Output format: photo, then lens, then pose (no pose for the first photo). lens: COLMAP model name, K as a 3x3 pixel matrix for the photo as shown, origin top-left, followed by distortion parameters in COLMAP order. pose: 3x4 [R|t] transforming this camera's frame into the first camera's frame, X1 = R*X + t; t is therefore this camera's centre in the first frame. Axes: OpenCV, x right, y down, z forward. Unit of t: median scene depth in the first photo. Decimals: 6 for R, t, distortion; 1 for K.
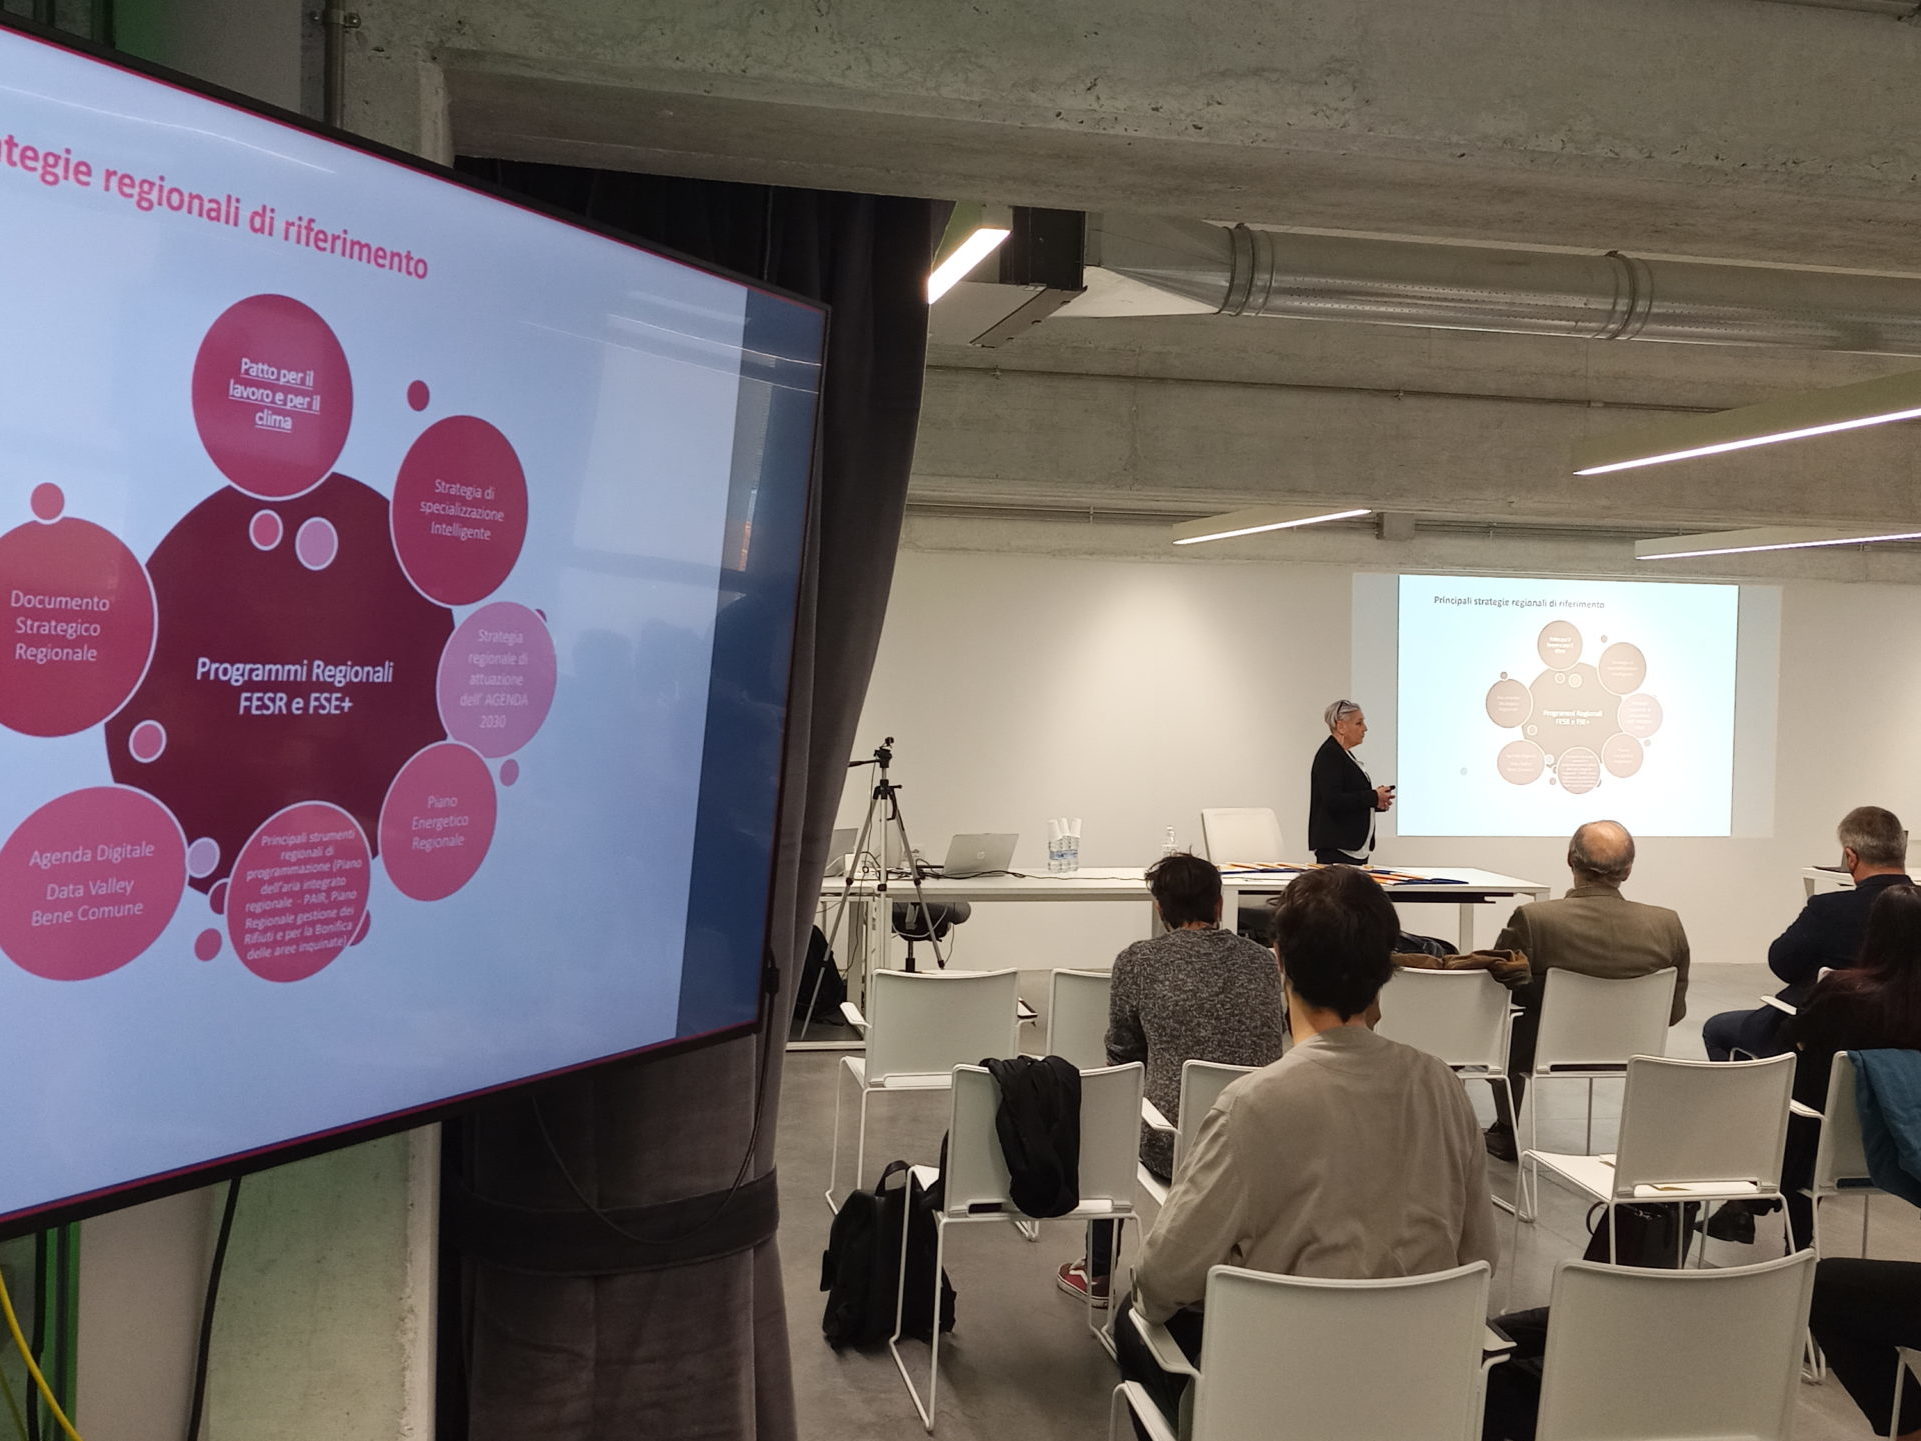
lens RADIAL K [[1888.1, 0, 962.9], [0, 1888.1, 694.2], [0, 0, 1]] dist [0.141059, -0.254175]
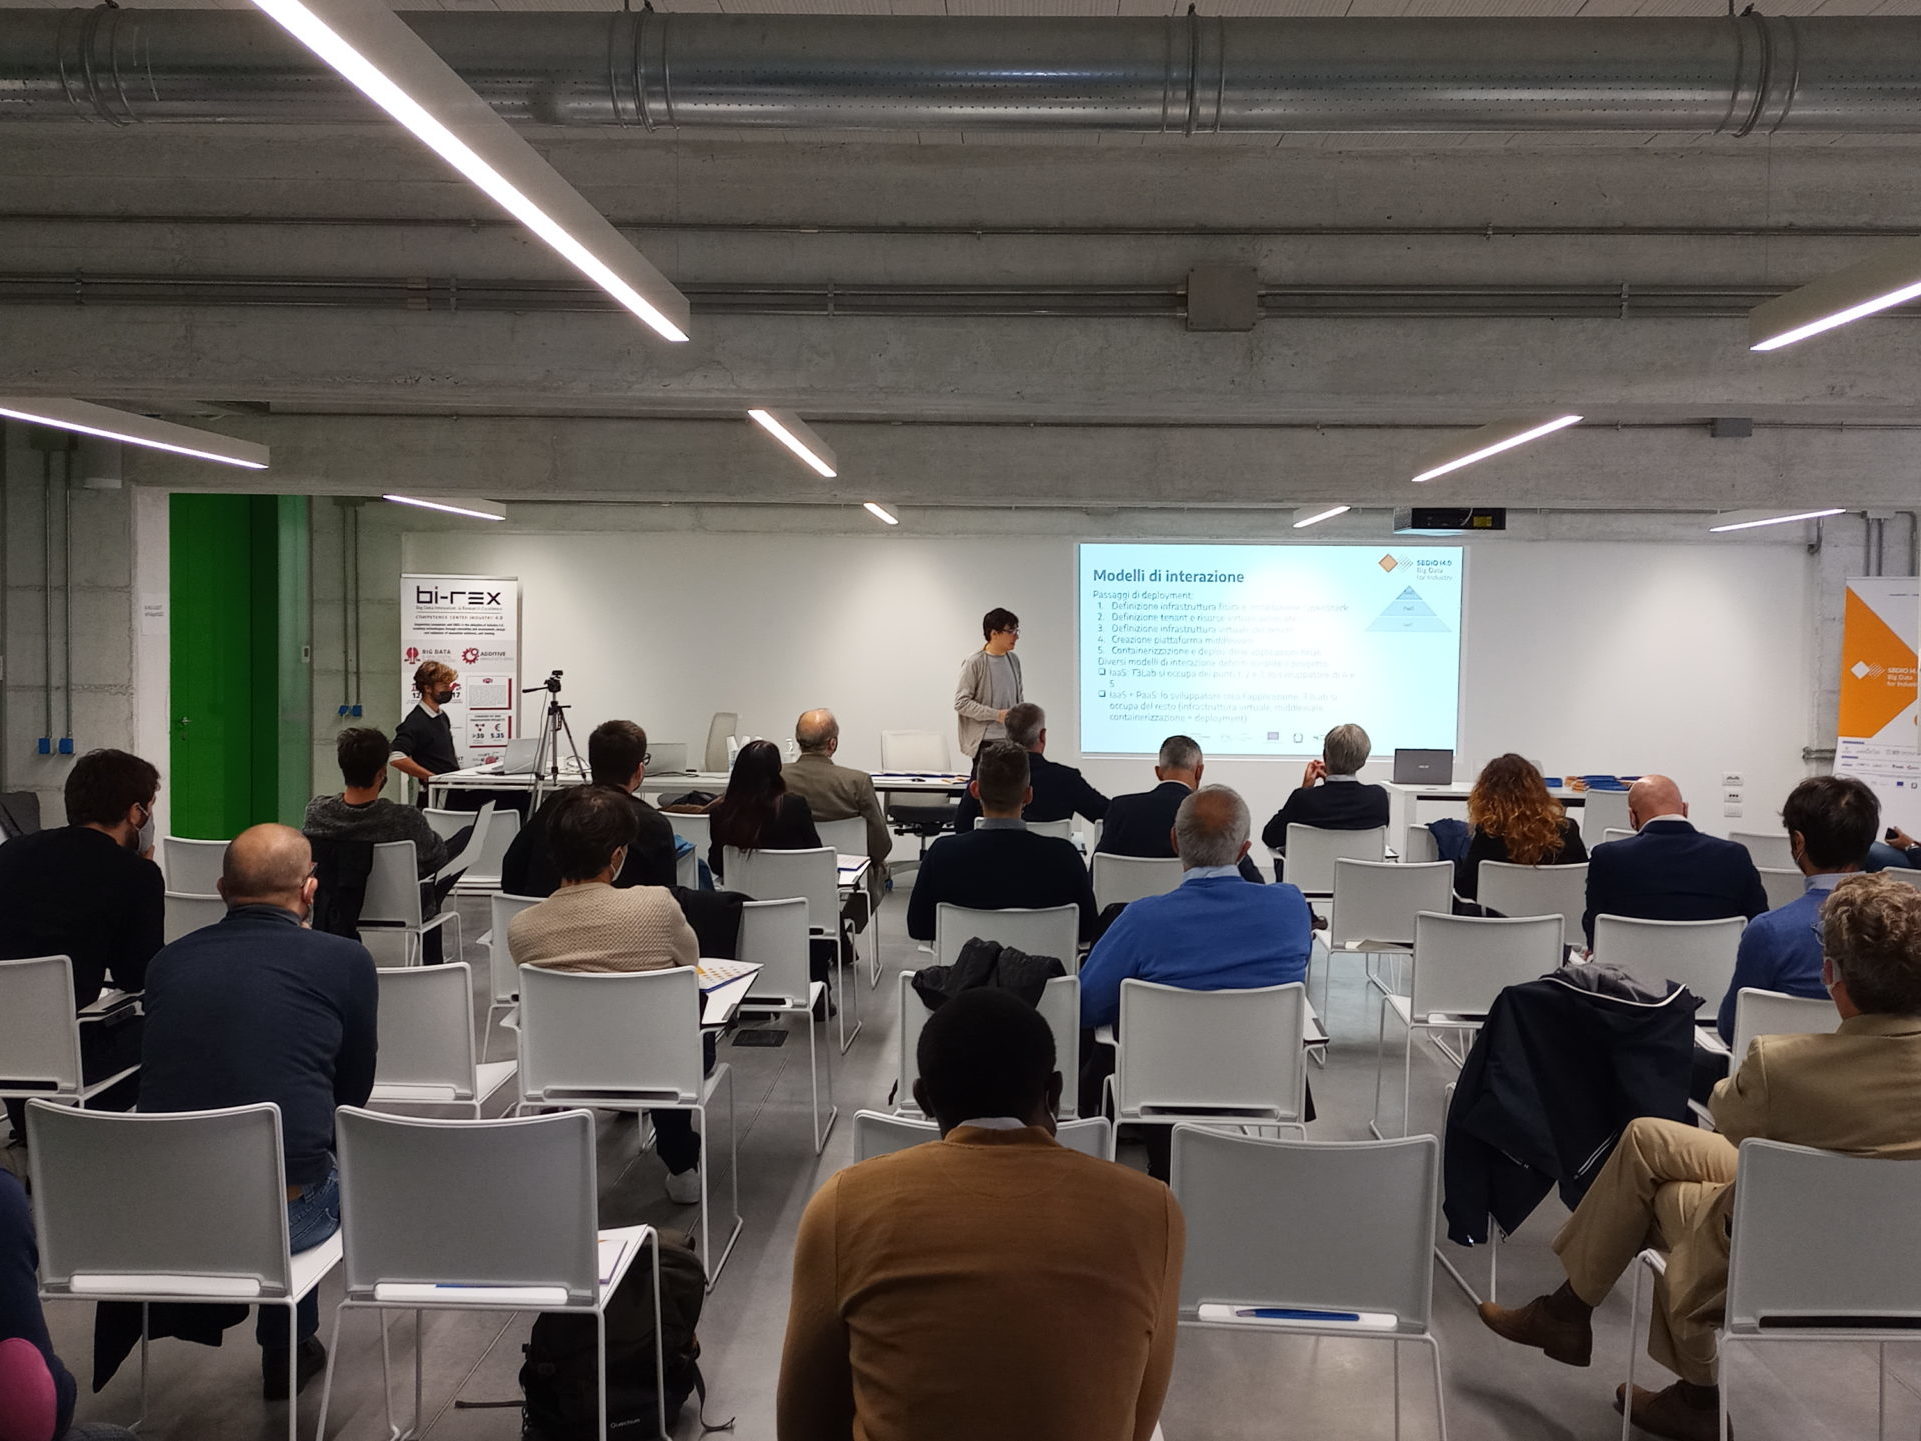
lens RADIAL K [[1888.1, 0, 962.9], [0, 1888.1, 694.2], [0, 0, 1]] dist [0.141059, -0.254175]
pose [[0.967274, -0.002022, -0.253728, 0.600113], [0.005439, 0.999904, 0.012765, 0.023711], [0.253677, -0.013727, 0.967191, -0.268119]]
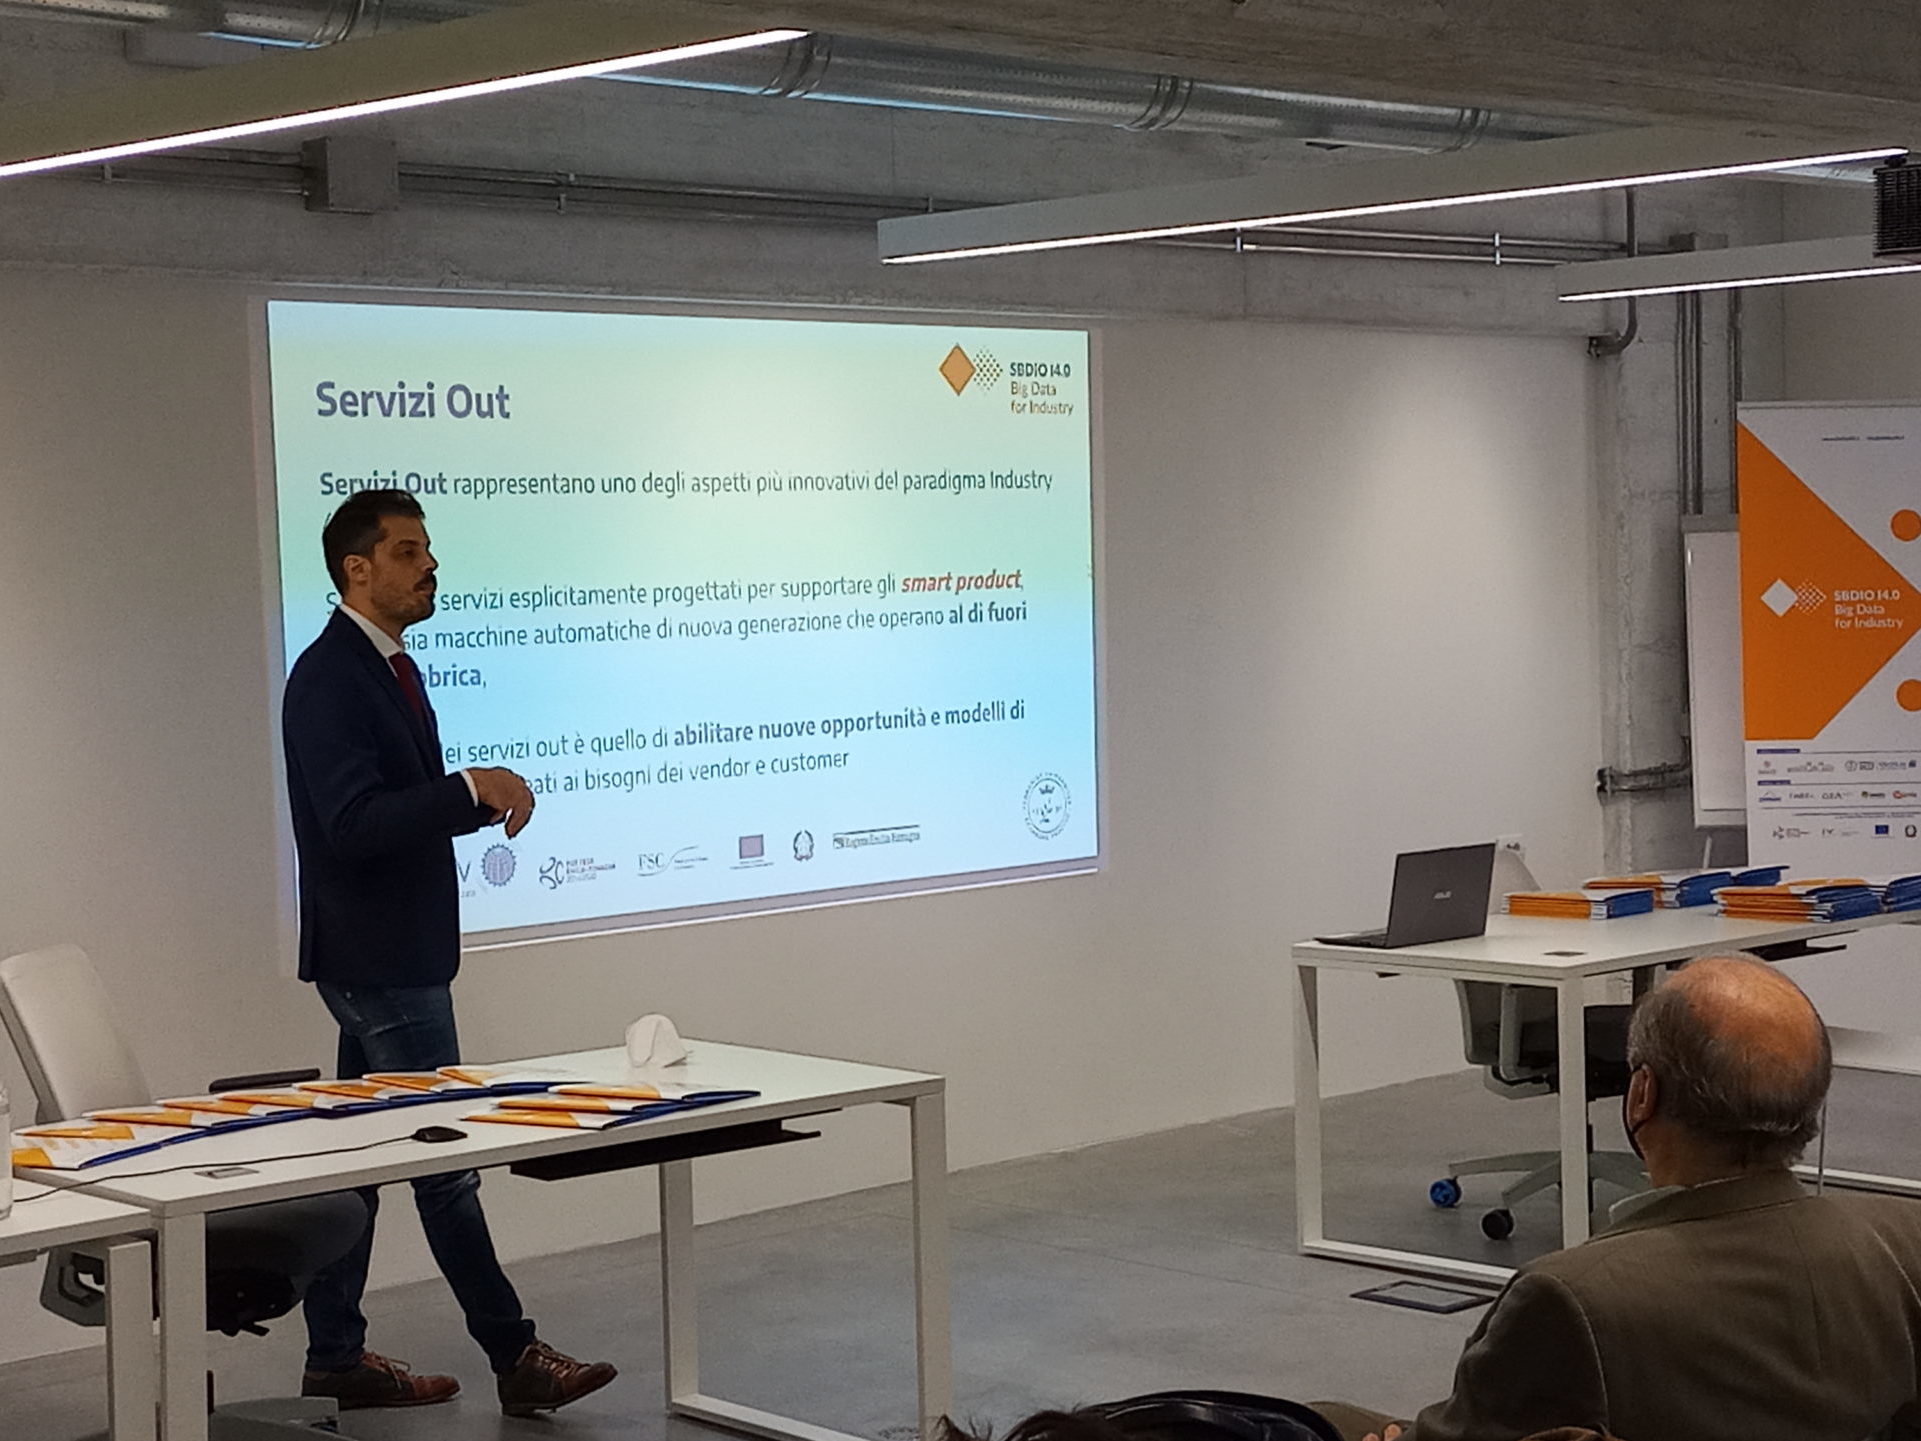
lens RADIAL K [[3505.9, 0, 968.4], [0, 3505.9, 663.2], [0, 0, 1]] dist [0.120015, -0.120403]
pose [[0.855922, -0.060375, 0.513568, -0.057736], [0.050030, 0.998170, 0.033963, -0.008760], [-0.514679, -0.003376, 0.857376, 0.413836]]
